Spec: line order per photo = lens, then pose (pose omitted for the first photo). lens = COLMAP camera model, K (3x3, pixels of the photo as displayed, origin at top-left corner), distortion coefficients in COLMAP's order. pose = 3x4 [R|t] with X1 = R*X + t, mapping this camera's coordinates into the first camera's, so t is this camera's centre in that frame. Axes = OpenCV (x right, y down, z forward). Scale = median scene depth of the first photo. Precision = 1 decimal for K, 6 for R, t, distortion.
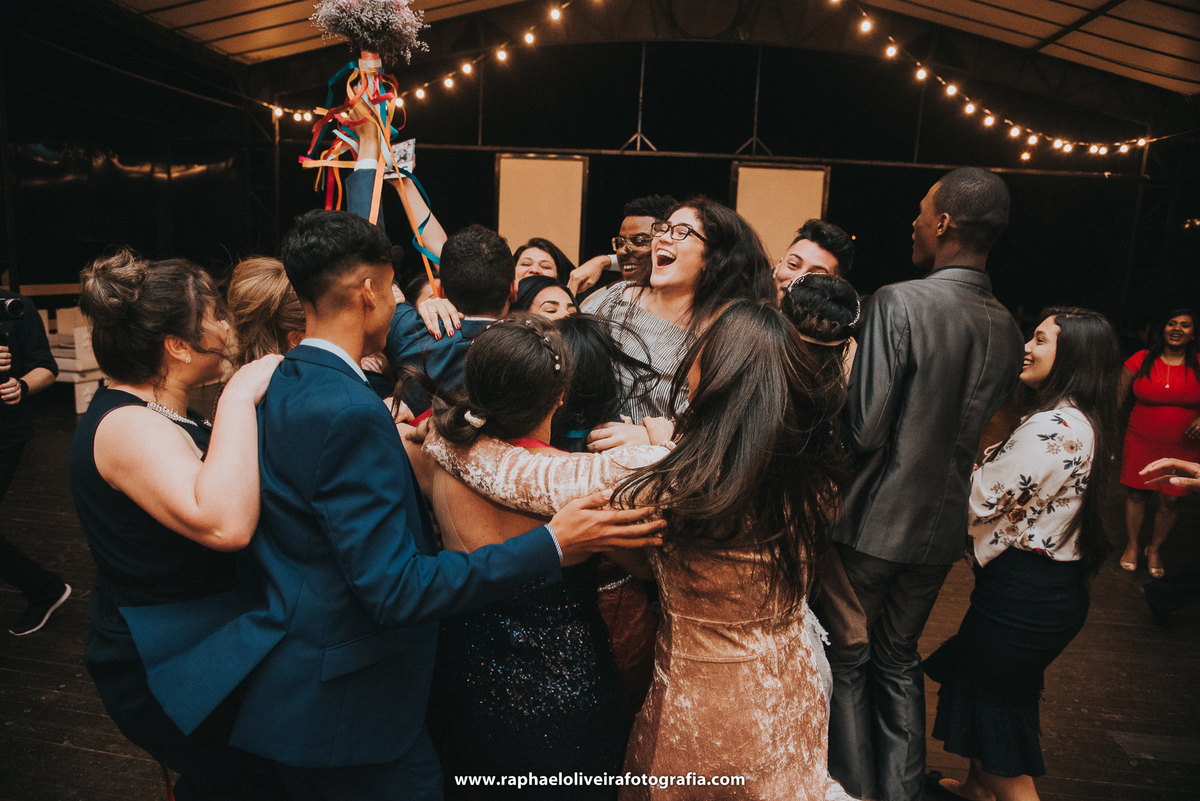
lens RADIAL K [[816.7, 0, 588.1], [0, 816.7, 411.7], [0, 0, 1]] dist [-0.104162, 0.053796]
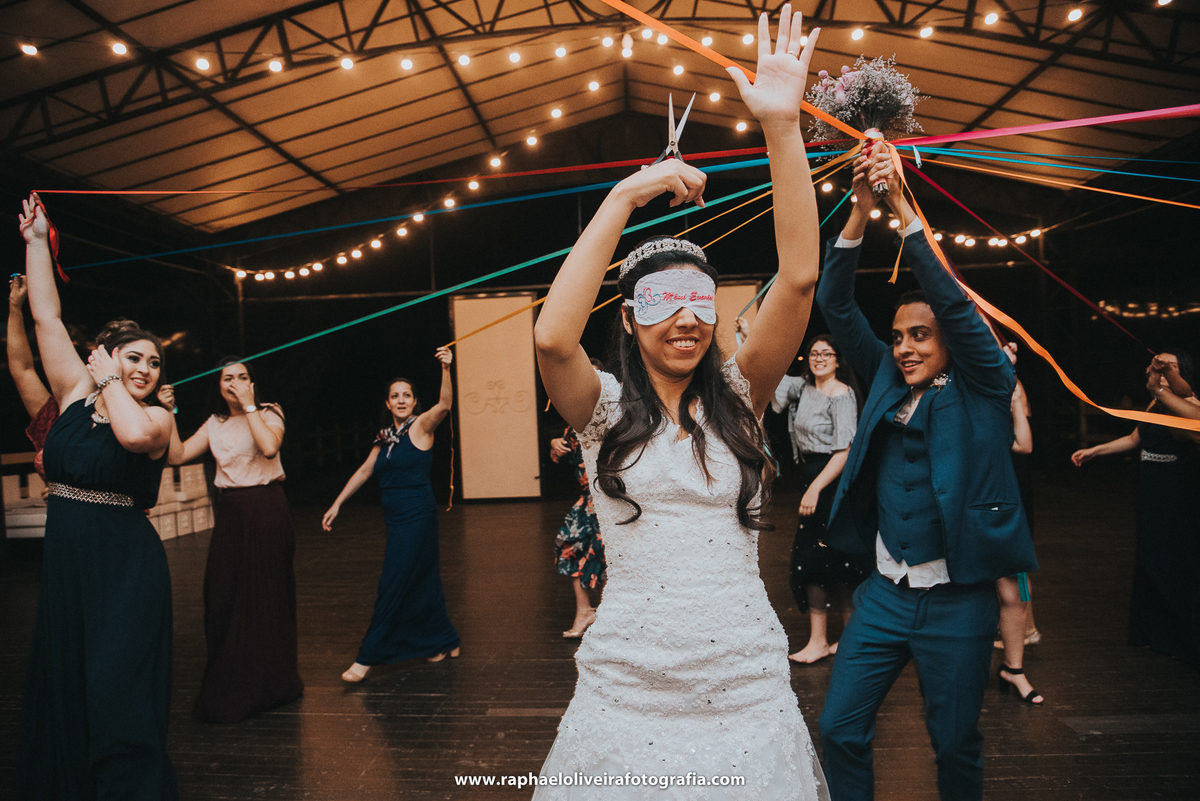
lens RADIAL K [[816.7, 0, 589.0], [0, 816.7, 411.3], [0, 0, 1]] dist [-0.104162, 0.053796]
pose [[0.994504, -0.090254, 0.053072, -0.001724], [0.098054, 0.980581, -0.169842, 0.031168], [-0.036713, 0.174113, 0.984041, -0.035866]]
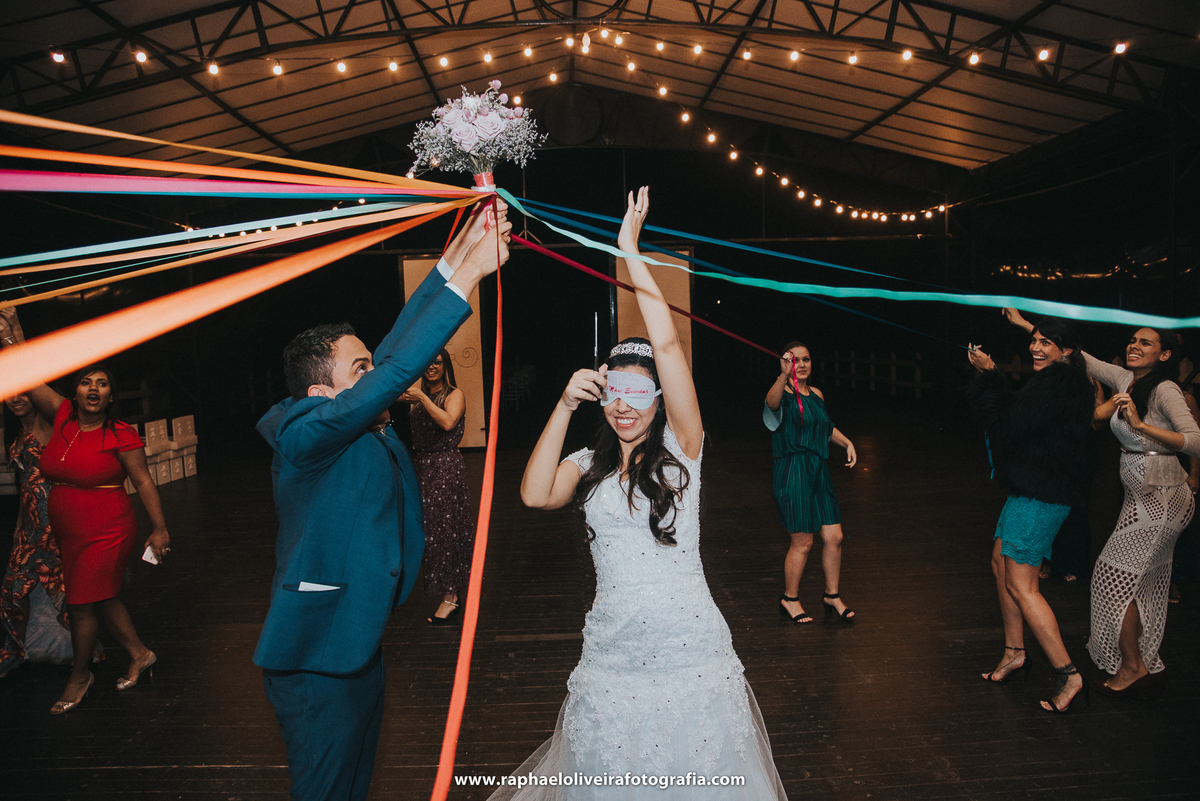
lens RADIAL K [[816.7, 0, 588.3], [0, 816.7, 412.9], [0, 0, 1]] dist [-0.104162, 0.053796]
pose [[0.984986, -0.092921, 0.145496, -0.042438], [0.106168, 0.990615, -0.086085, 0.017919], [-0.136131, 0.100239, 0.985607, -0.117768]]
